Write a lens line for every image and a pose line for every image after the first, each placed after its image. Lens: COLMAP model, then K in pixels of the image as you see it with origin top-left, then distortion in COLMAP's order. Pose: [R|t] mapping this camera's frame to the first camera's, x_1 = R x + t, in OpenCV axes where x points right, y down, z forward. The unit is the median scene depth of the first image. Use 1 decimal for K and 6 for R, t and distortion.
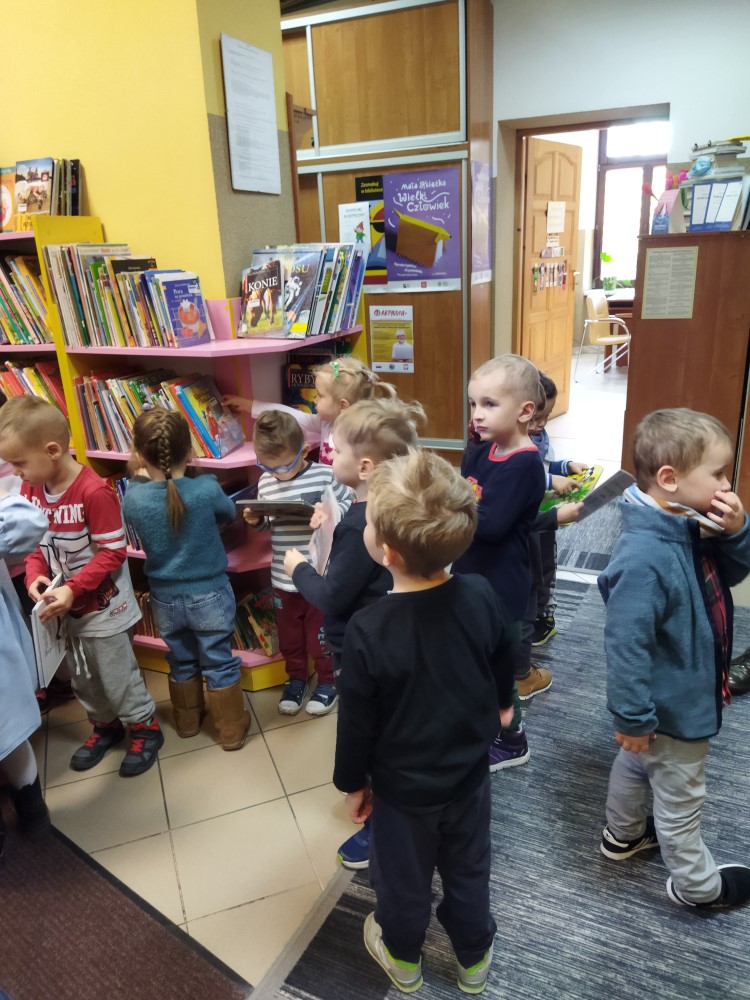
lens RADIAL K [[742.0, 0, 373.0], [0, 742.0, 517.2], [0, 0, 1]] dist [0.062841, -0.092493]
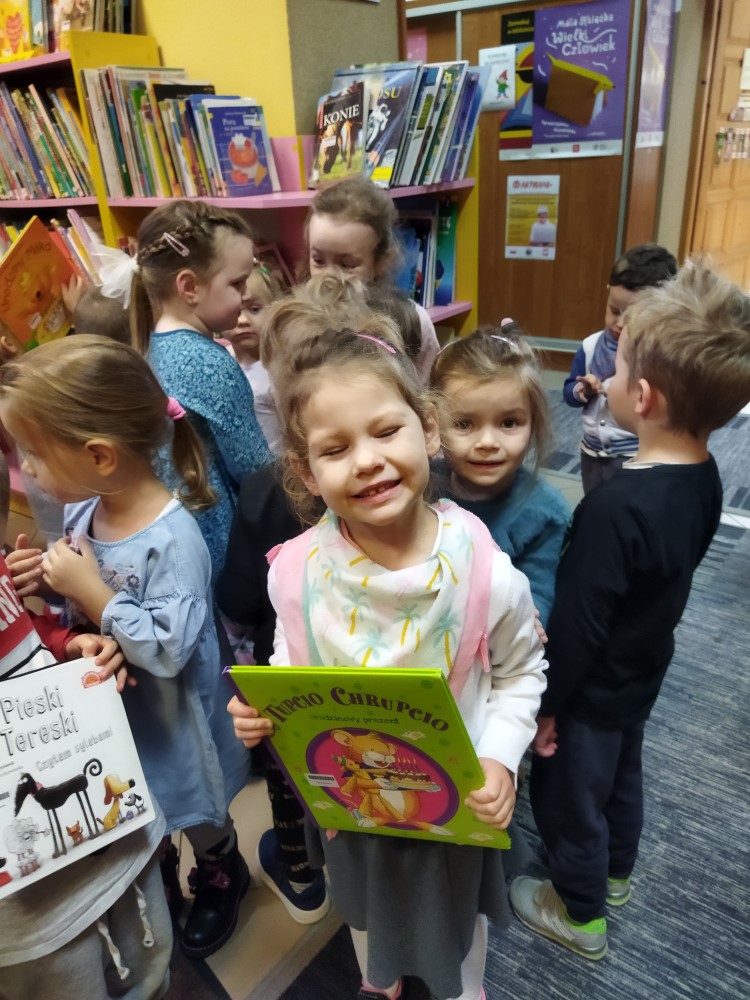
lens RADIAL K [[742.0, 0, 371.2], [0, 742.0, 517.8], [0, 0, 1]] dist [0.062841, -0.092493]
pose [[0.980581, 0.082100, -0.178100, 0.054605], [-0.059279, 0.989757, 0.129874, -0.001626], [0.186938, -0.116795, 0.975404, 0.193553]]
